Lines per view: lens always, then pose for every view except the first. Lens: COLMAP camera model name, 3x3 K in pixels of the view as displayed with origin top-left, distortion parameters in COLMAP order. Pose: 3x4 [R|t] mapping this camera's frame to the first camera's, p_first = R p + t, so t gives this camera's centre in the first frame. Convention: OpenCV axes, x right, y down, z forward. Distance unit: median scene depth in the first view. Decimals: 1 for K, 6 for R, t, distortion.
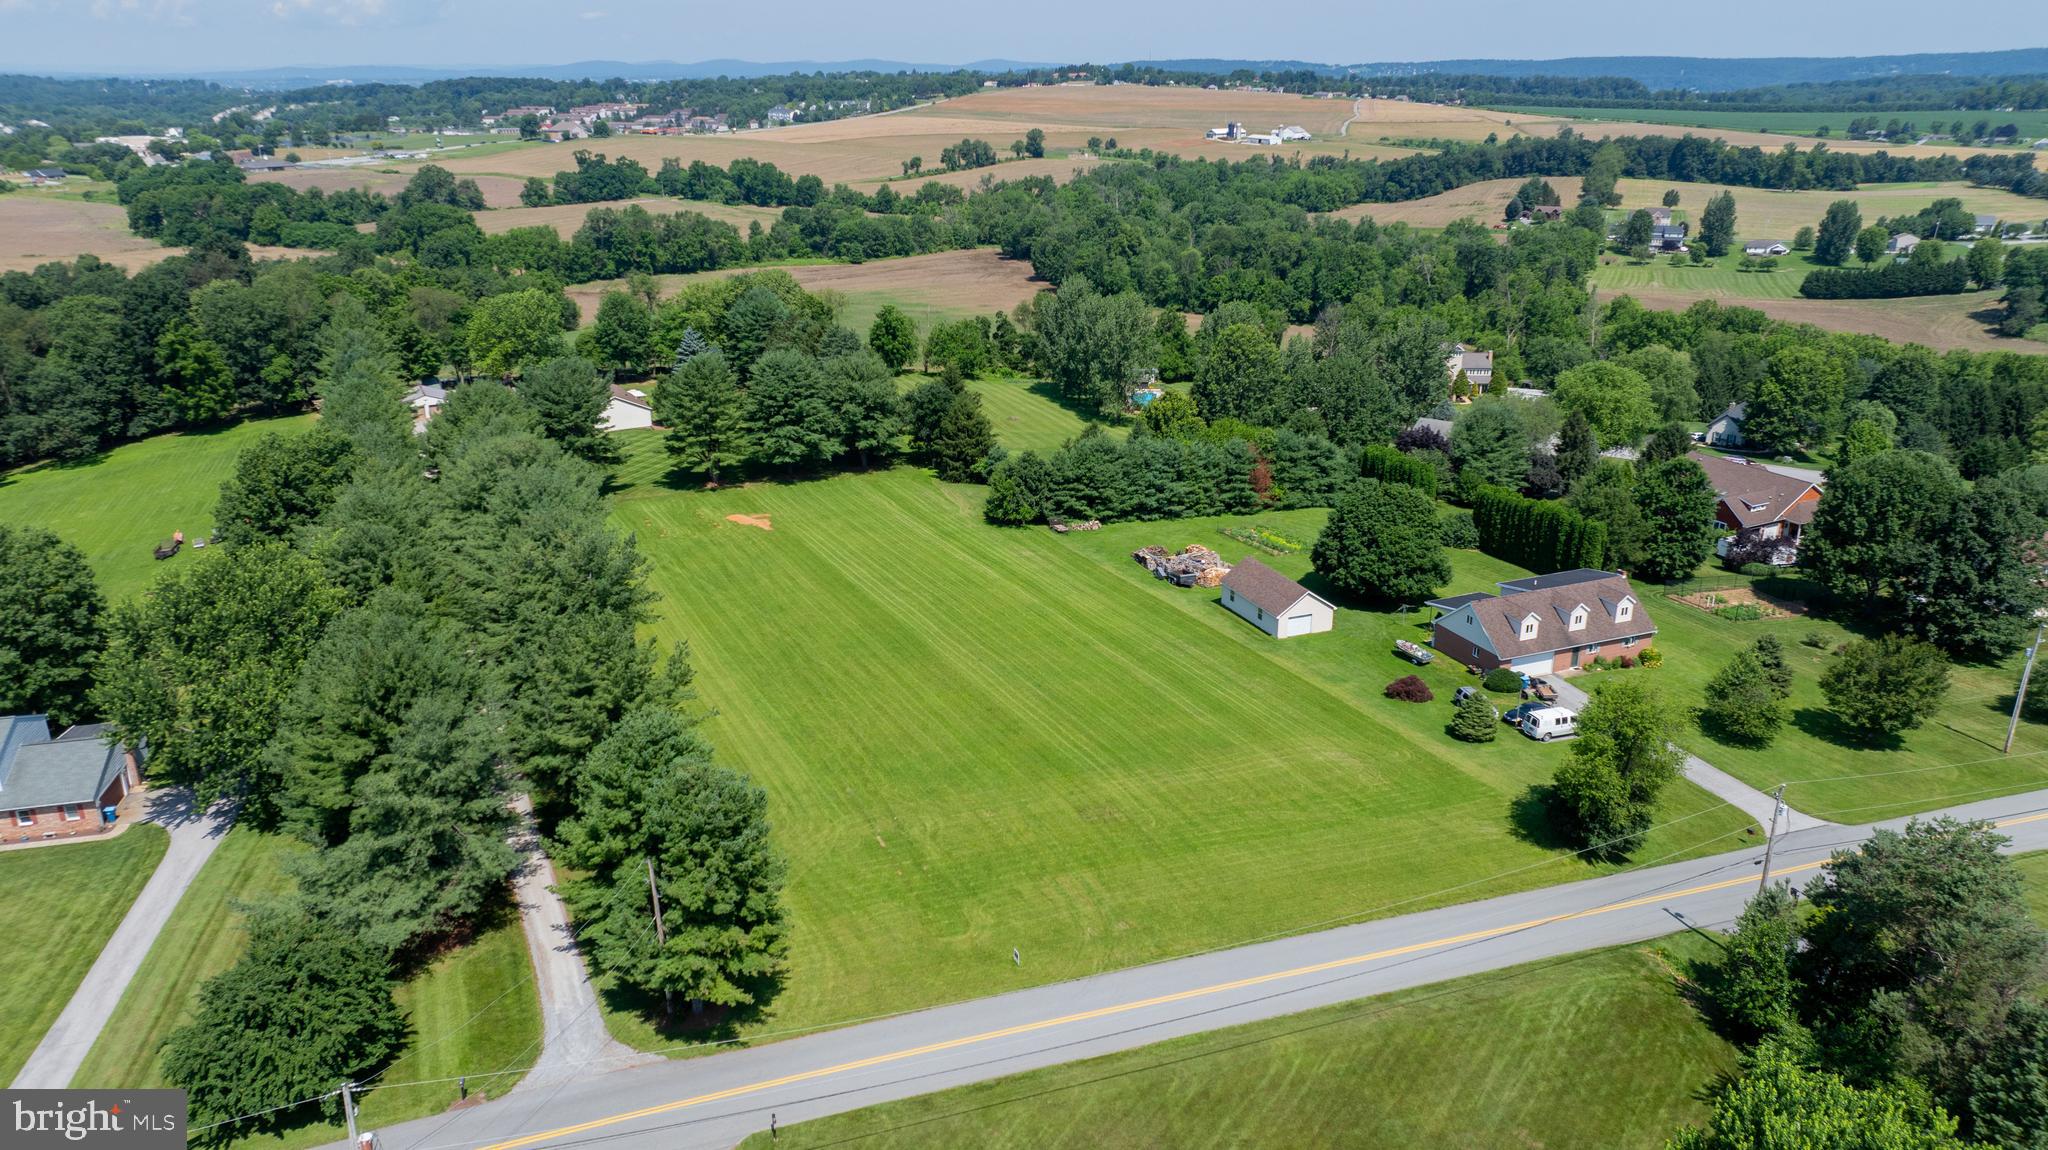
lens RADIAL K [[1439.0, 0, 1029.1], [0, 1439.0, 569.1], [0, 0, 1]] dist [-0.022184, 0.006882]
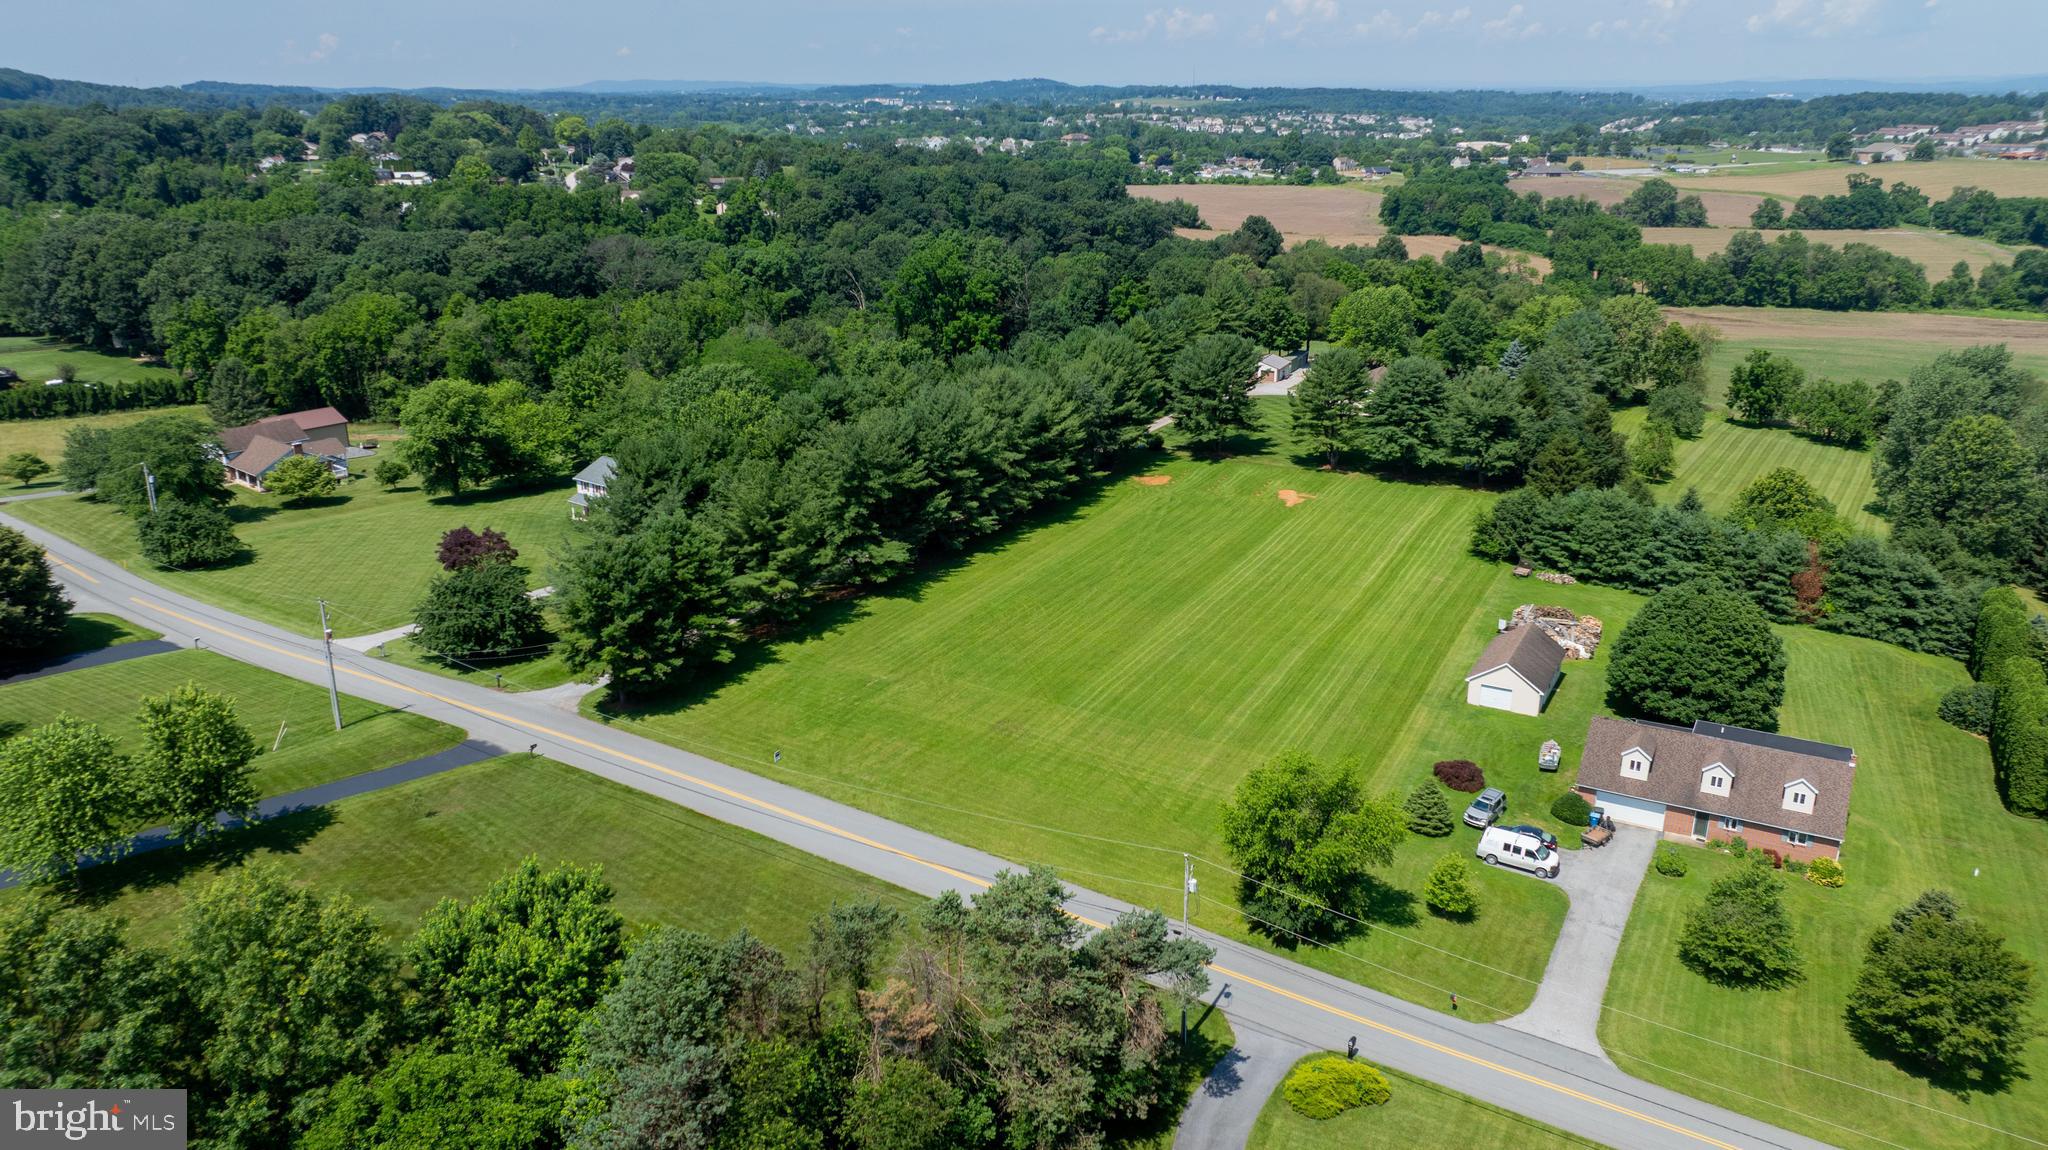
lens RADIAL K [[1439.0, 0, 1029.1], [0, 1439.0, 569.1], [0, 0, 1]] dist [-0.022184, 0.006882]
pose [[0.622512, 0.250380, -0.741478, 0.477494], [-0.256668, 0.960356, 0.108803, -0.045461], [0.739325, 0.122582, 0.662097, 0.116687]]
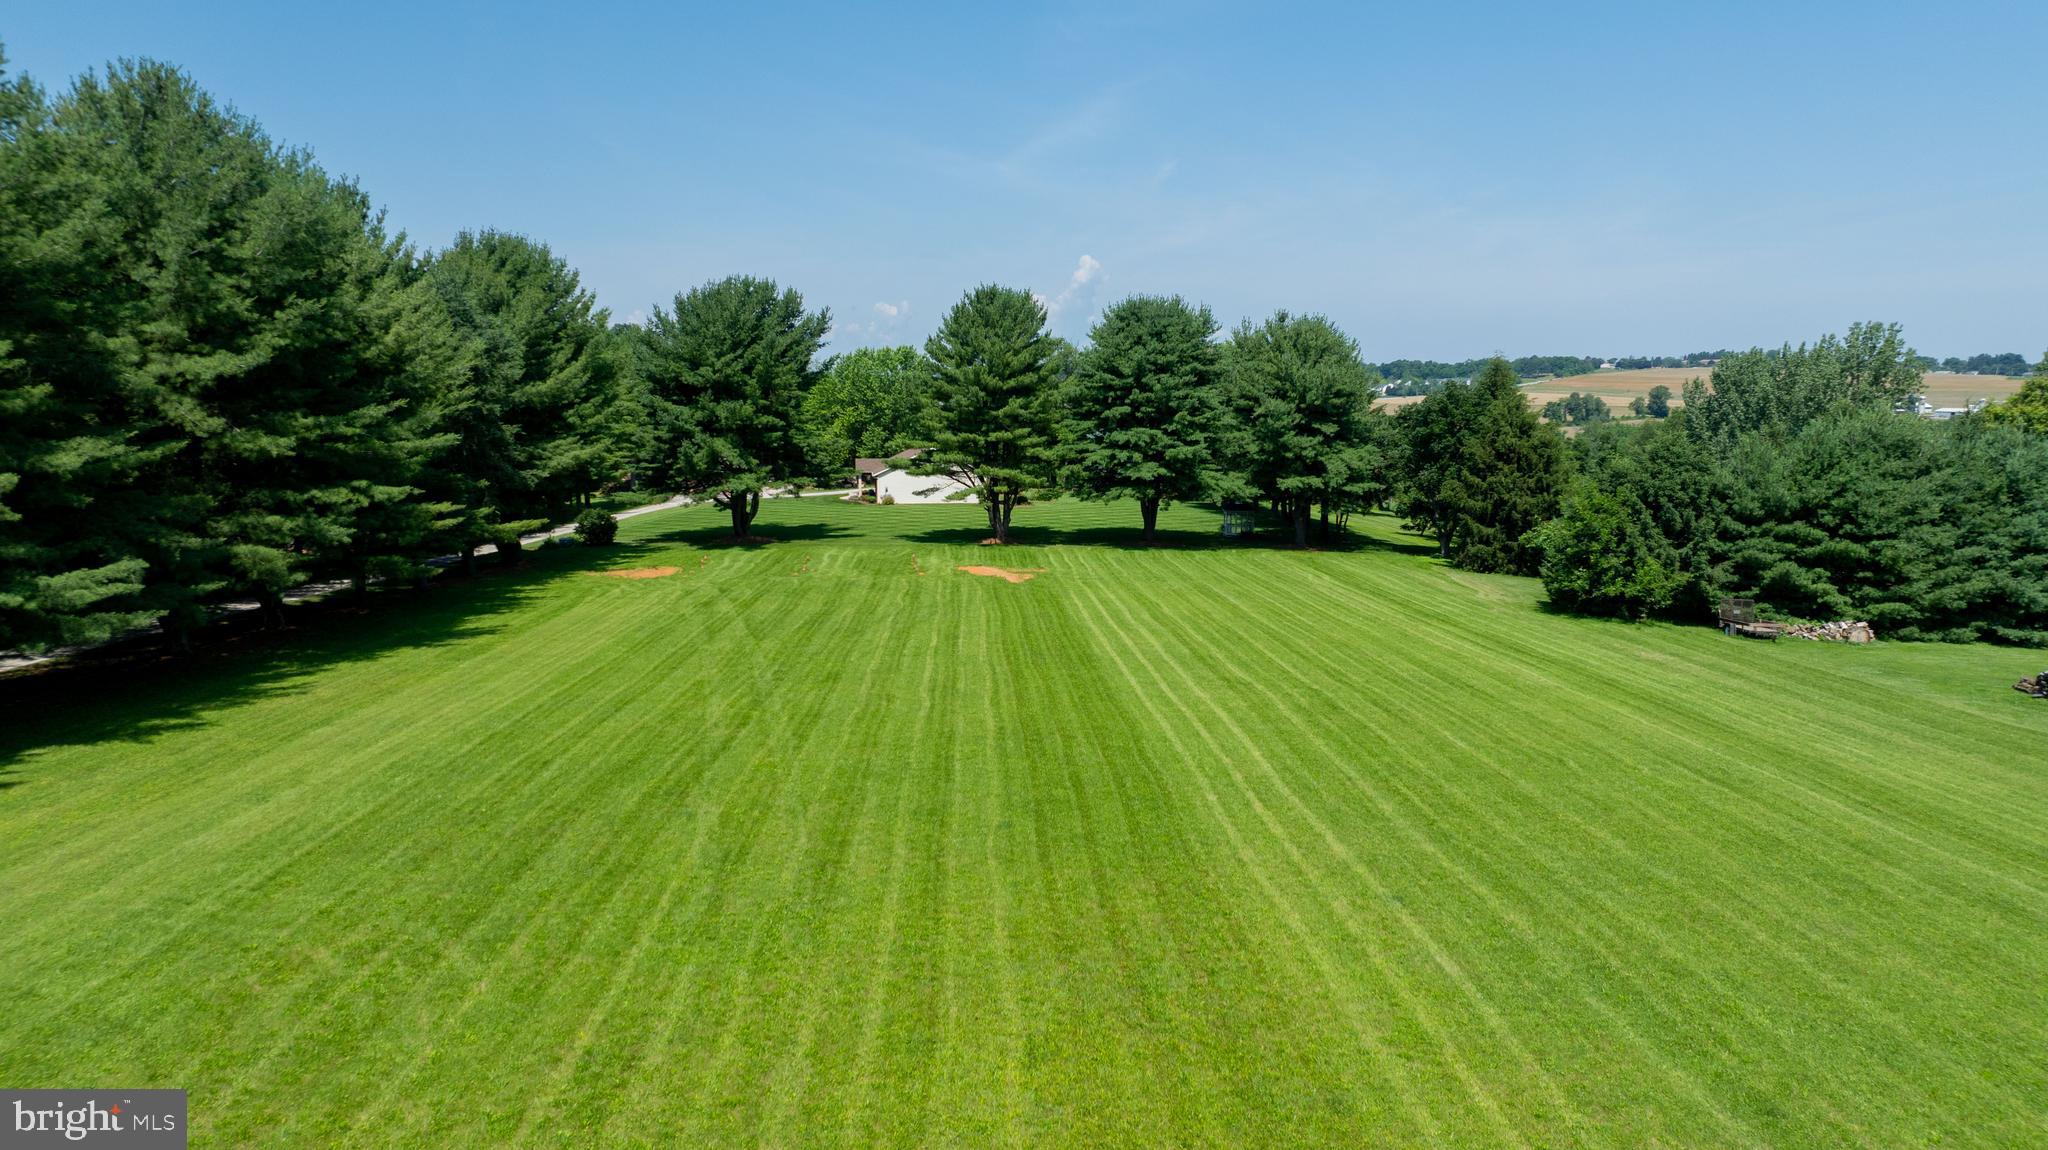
lens RADIAL K [[1439.0, 0, 1029.1], [0, 1439.0, 569.1], [0, 0, 1]] dist [-0.022184, 0.006882]
pose [[0.918450, 0.055561, -0.391615, -0.004874], [-0.134851, 0.974752, -0.177972, 0.042075], [0.371839, 0.216268, 0.902754, 0.547454]]
